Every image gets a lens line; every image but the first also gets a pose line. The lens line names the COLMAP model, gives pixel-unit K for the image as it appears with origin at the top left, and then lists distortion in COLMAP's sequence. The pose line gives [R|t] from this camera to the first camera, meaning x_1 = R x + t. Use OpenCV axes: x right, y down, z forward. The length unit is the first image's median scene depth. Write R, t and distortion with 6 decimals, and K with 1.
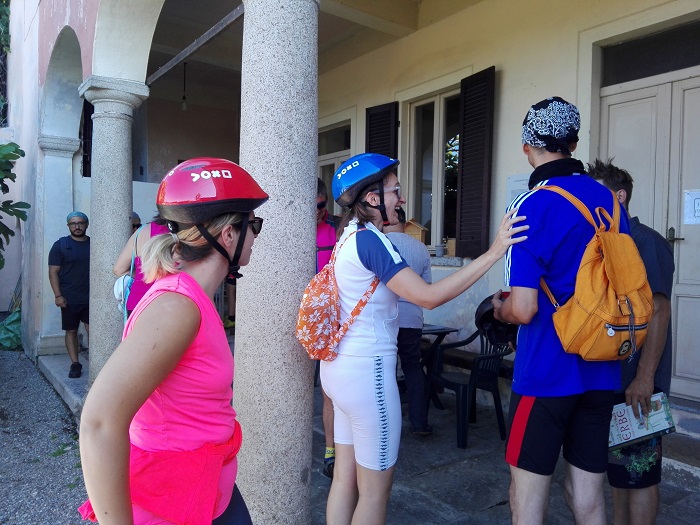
lens RADIAL K [[563.9, 0, 350.0], [0, 563.9, 262.5], [0, 0, 1]] dist [0.100680, -0.115827]
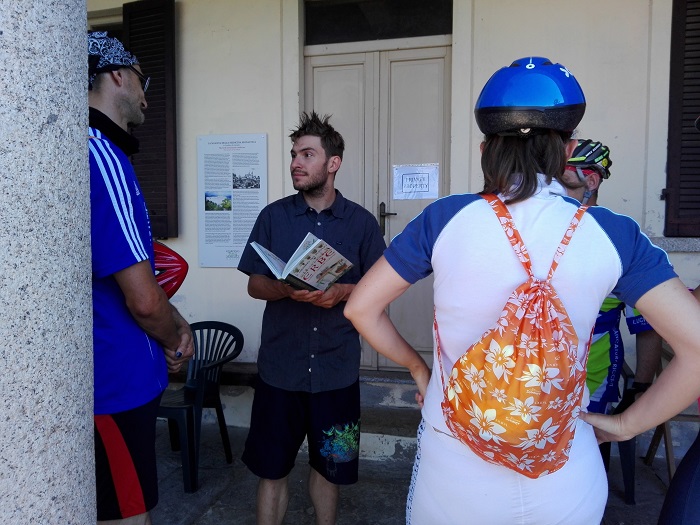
lens RADIAL K [[563.9, 0, 350.0], [0, 563.9, 262.5], [0, 0, 1]] dist [0.100680, -0.115827]
pose [[0.755083, -0.056945, 0.653151, -0.125151], [0.031890, 0.998232, 0.050163, -0.008180], [-0.654853, -0.017048, 0.755564, 0.300902]]
